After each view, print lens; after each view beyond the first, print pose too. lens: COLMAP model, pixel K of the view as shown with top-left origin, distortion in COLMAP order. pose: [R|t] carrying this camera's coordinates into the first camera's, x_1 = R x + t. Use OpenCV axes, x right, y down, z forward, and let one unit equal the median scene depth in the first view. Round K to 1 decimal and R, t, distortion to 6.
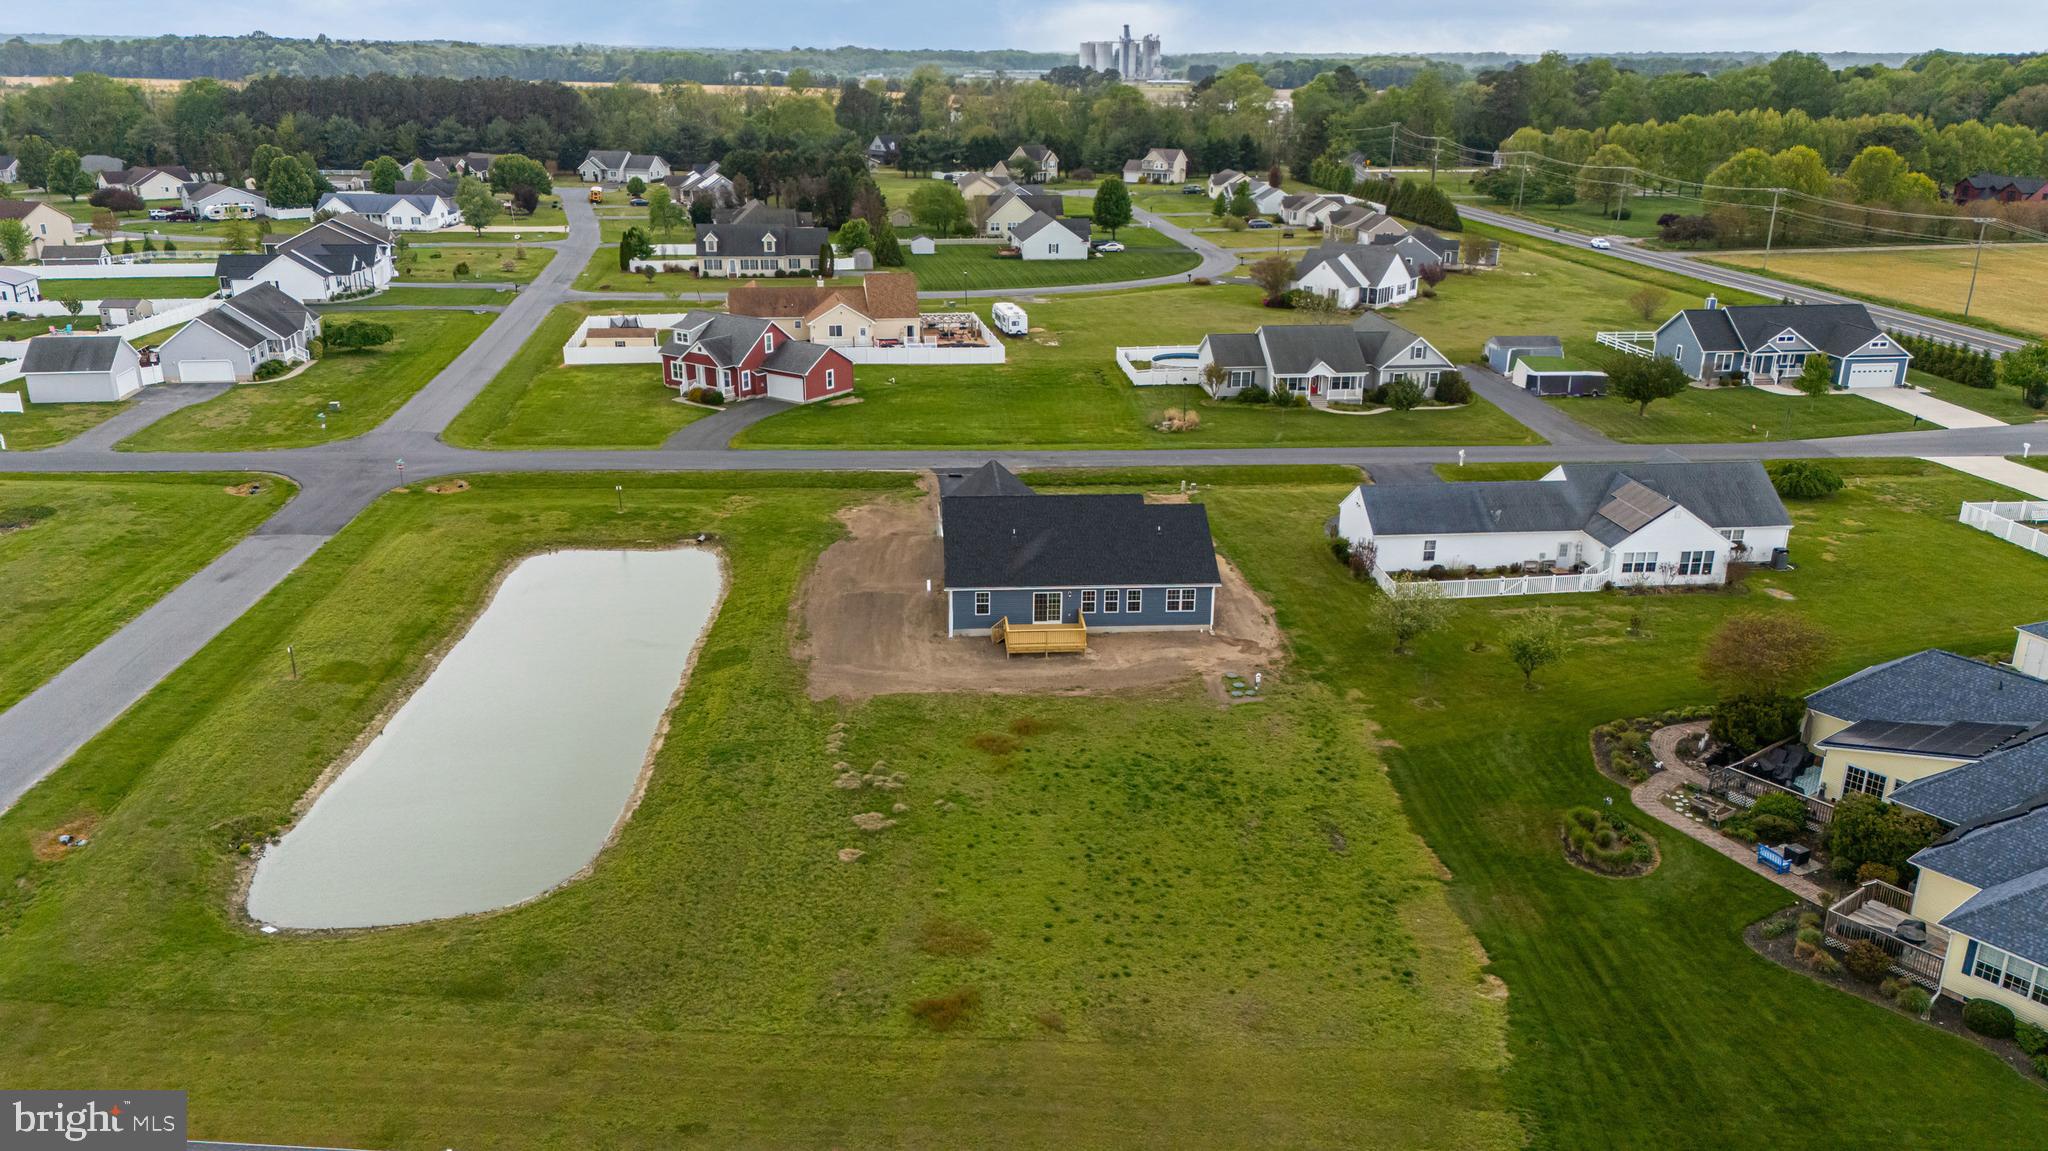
lens RADIAL K [[1492.0, 0, 1031.2], [0, 1492.0, 573.7], [0, 0, 1]] dist [0.089348, -0.091698]
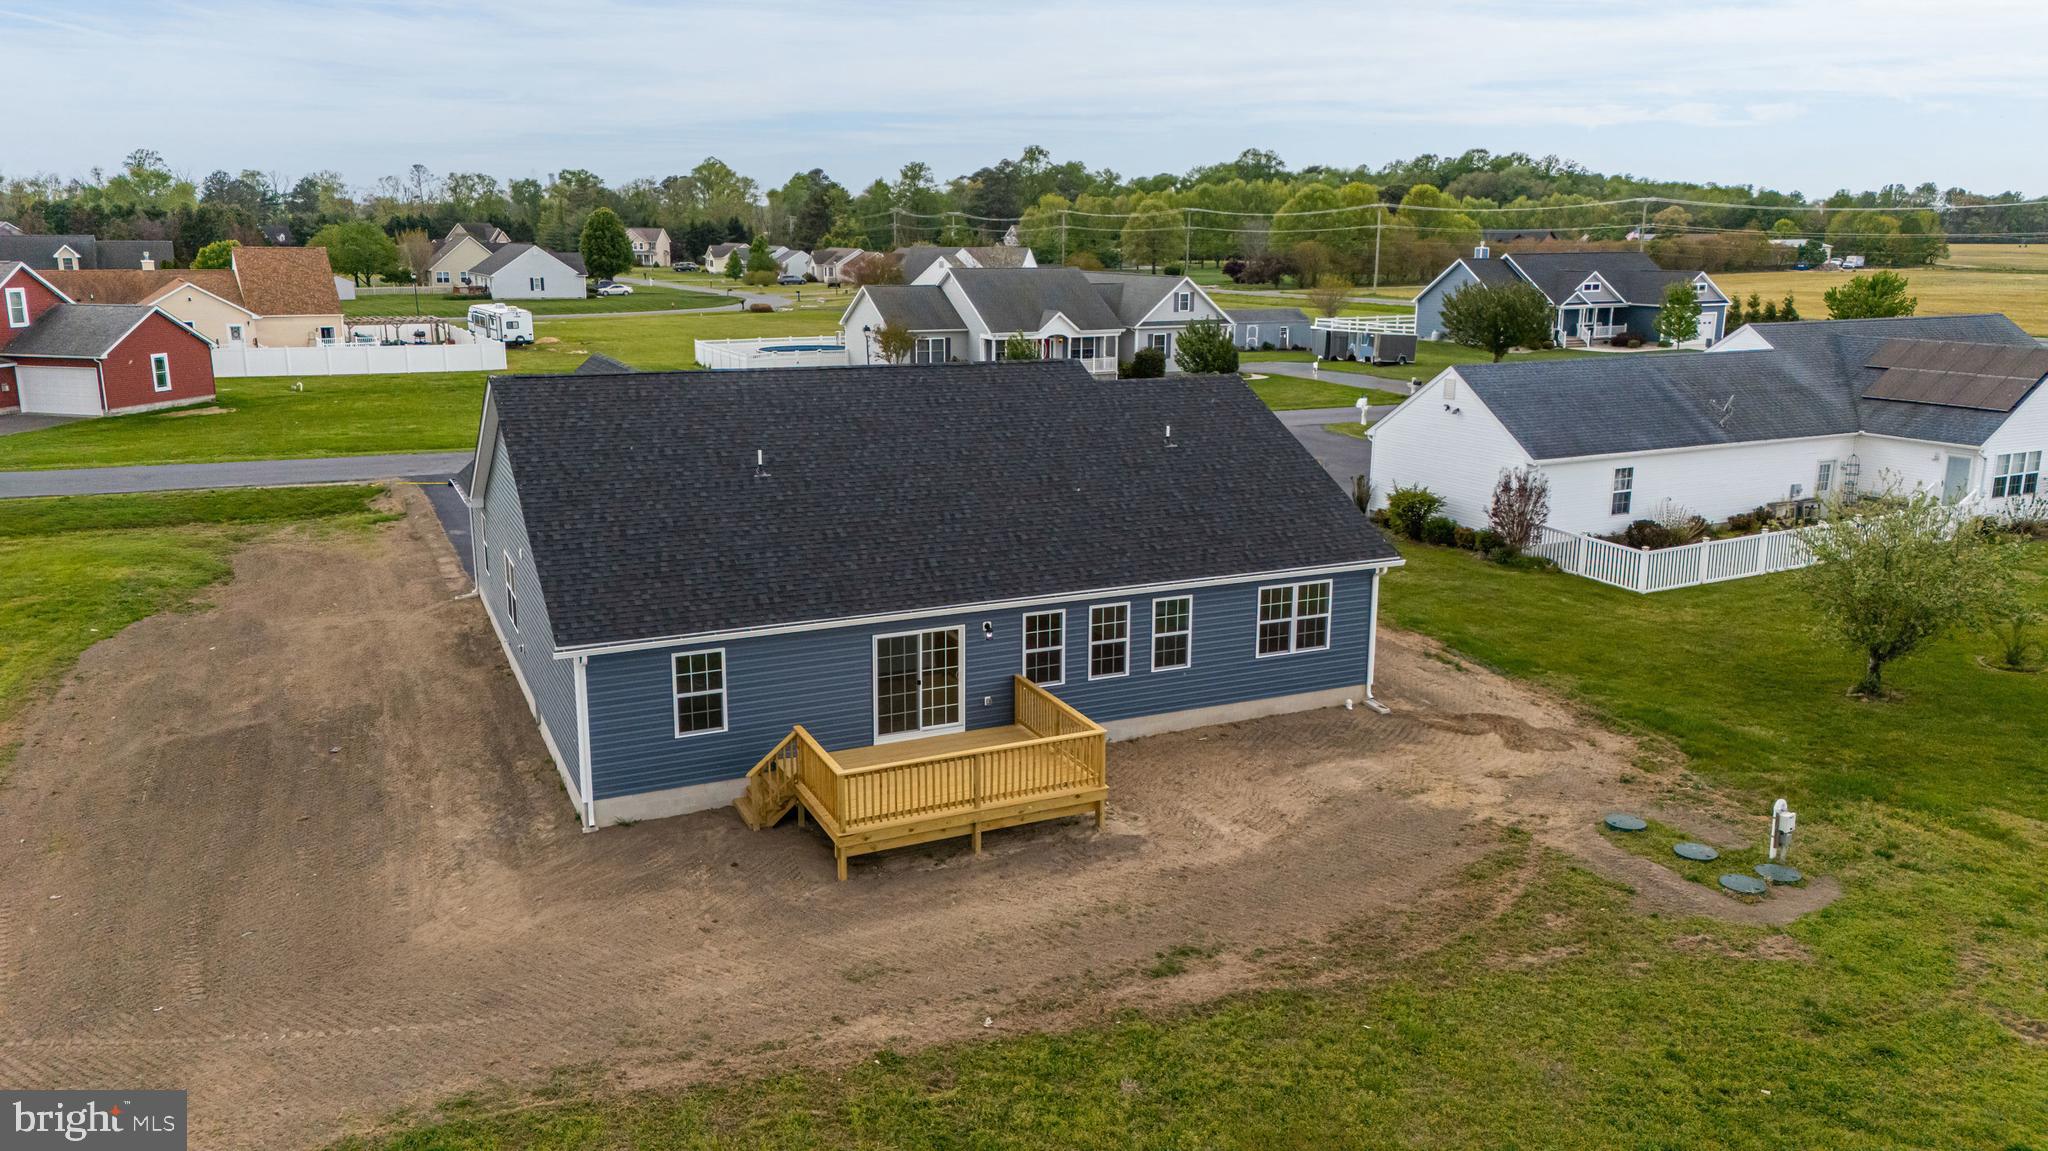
lens RADIAL K [[1492.0, 0, 1031.2], [0, 1492.0, 573.7], [0, 0, 1]] dist [0.089348, -0.091698]
pose [[0.935046, -0.085179, 0.344140, -0.058229], [0.120234, 0.989370, -0.081800, 0.023739], [-0.333515, 0.117864, 0.935348, 0.597663]]
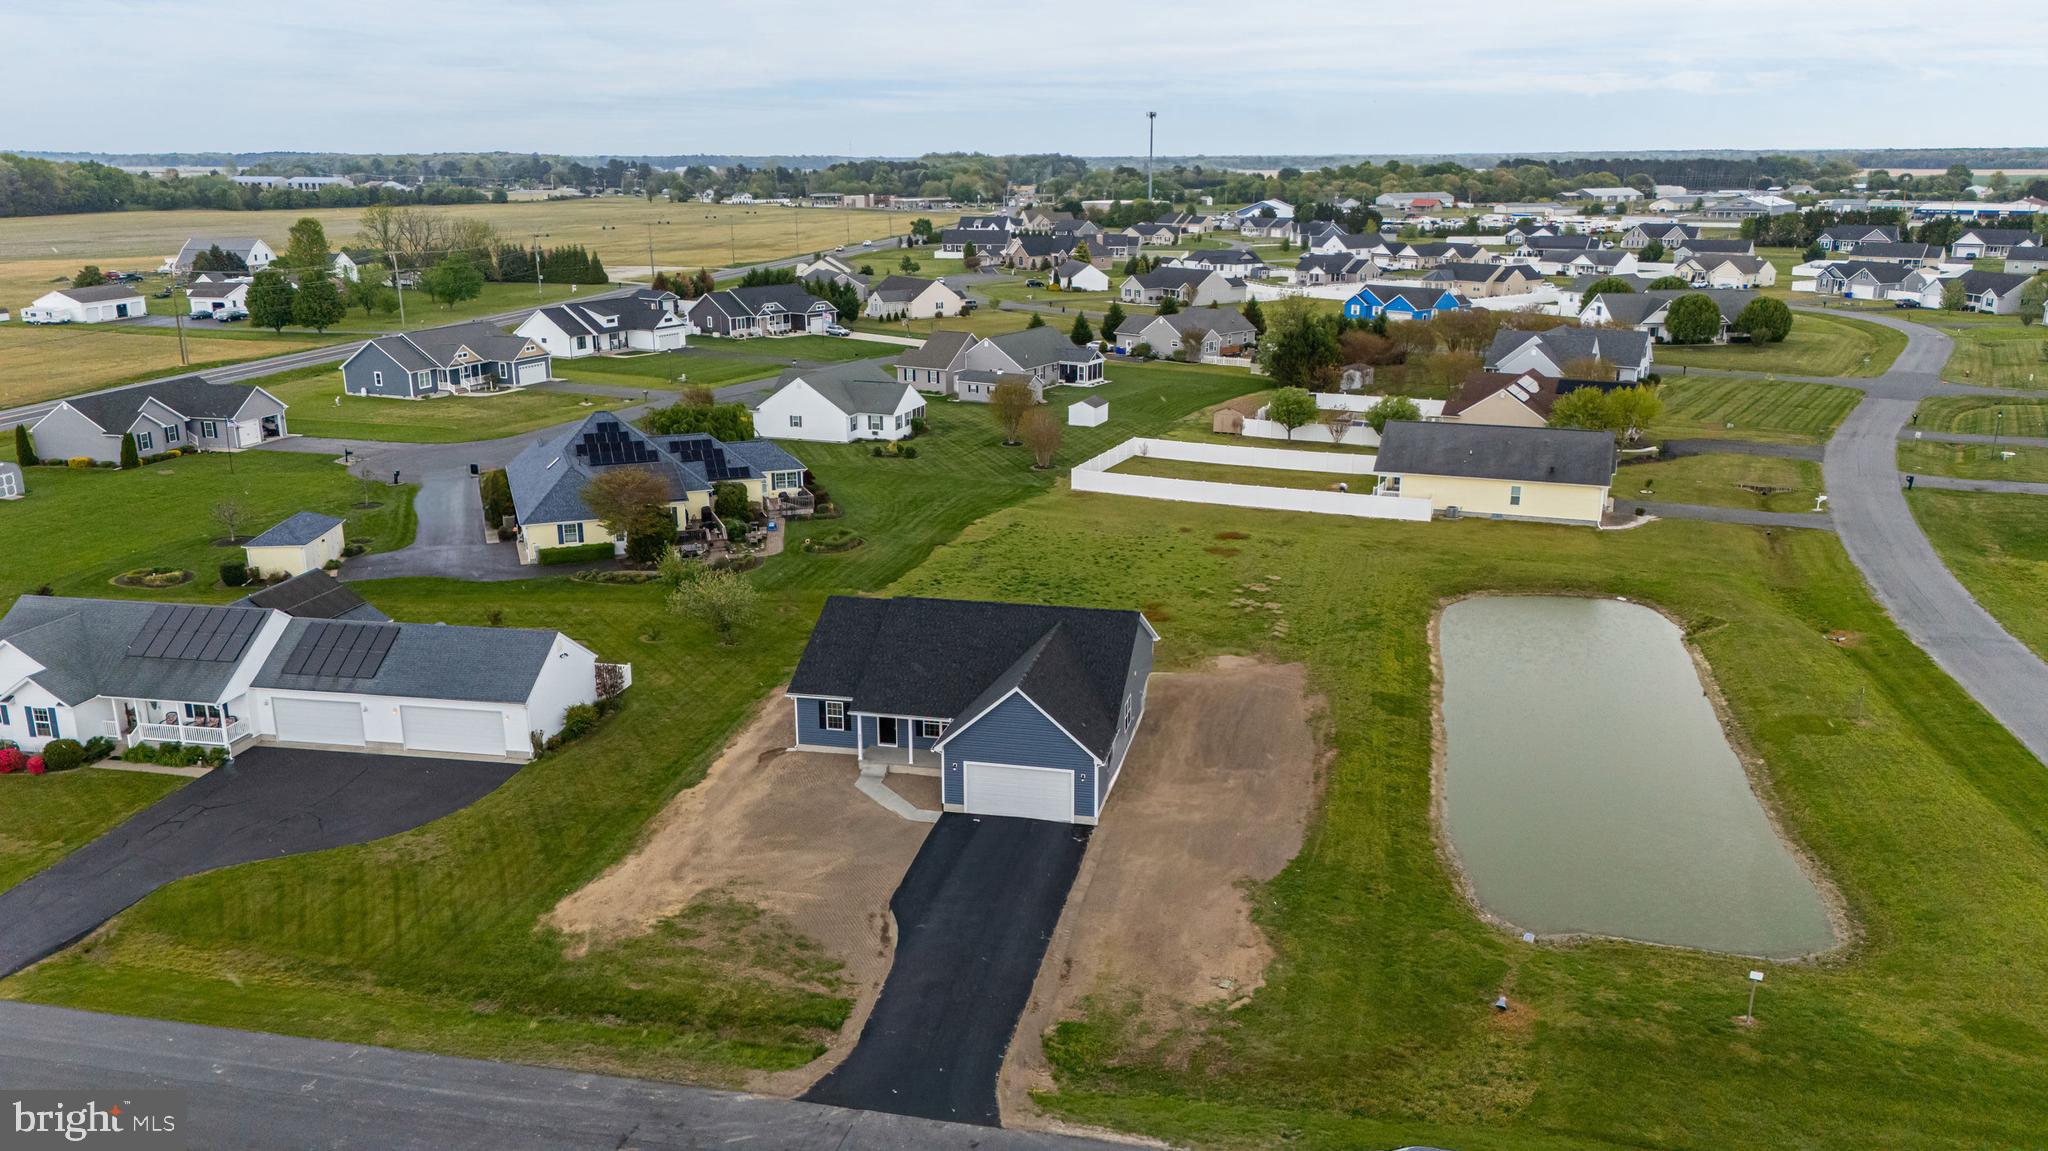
lens RADIAL K [[1492.0, 0, 1031.2], [0, 1492.0, 573.7], [0, 0, 1]] dist [0.089348, -0.091698]
pose [[-0.956422, -0.085056, 0.279325, -0.196425], [0.089205, 0.825777, 0.556898, -0.451016], [-0.278028, 0.557547, -0.782204, 1.429223]]
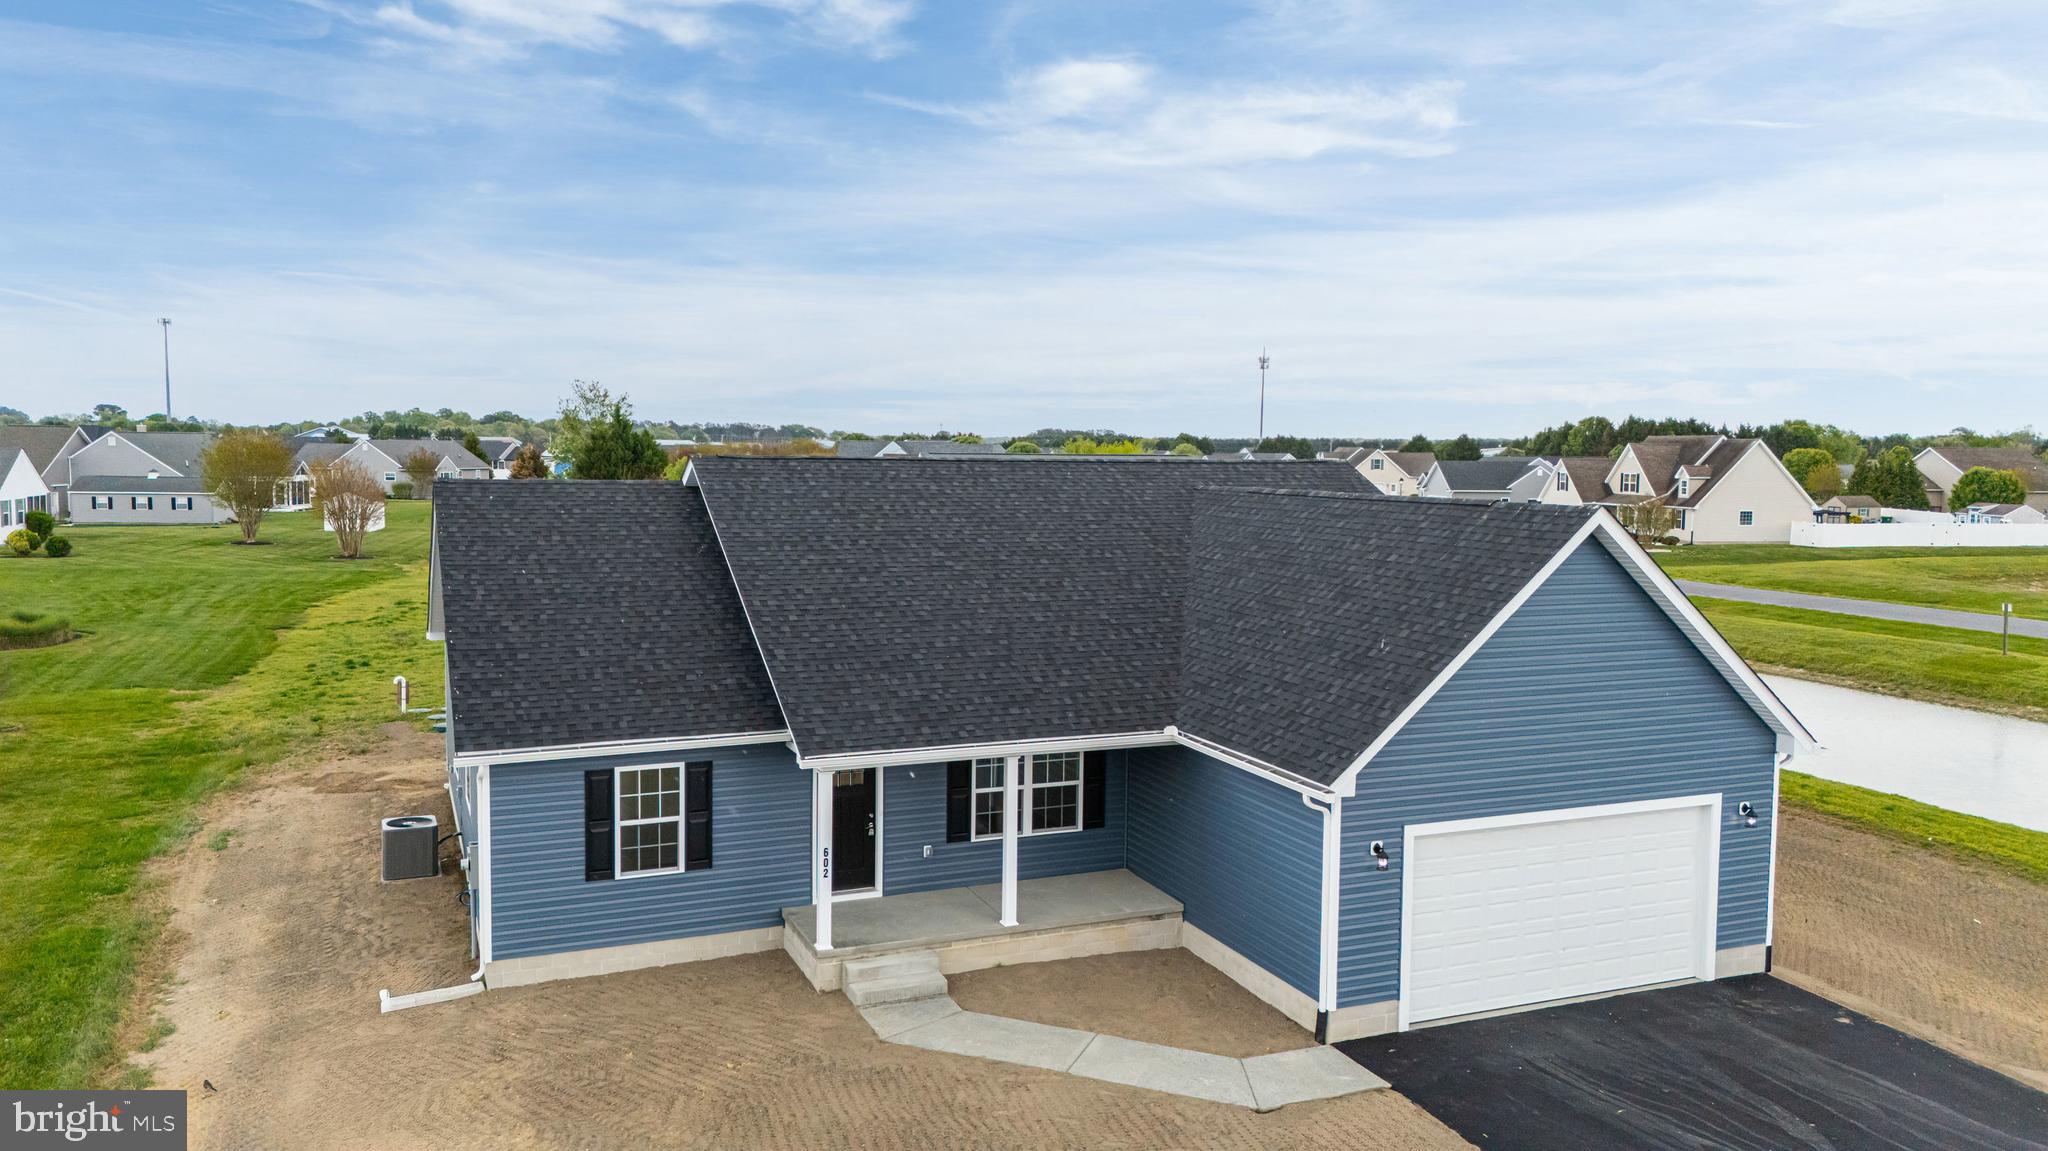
lens RADIAL K [[1492.0, 0, 1031.2], [0, 1492.0, 573.7], [0, 0, 1]] dist [0.089348, -0.091698]
pose [[-0.945987, 0.005950, -0.324150, 0.091987], [-0.126254, 0.914141, 0.385234, -0.126713], [0.298611, 0.405352, -0.864015, 1.113998]]
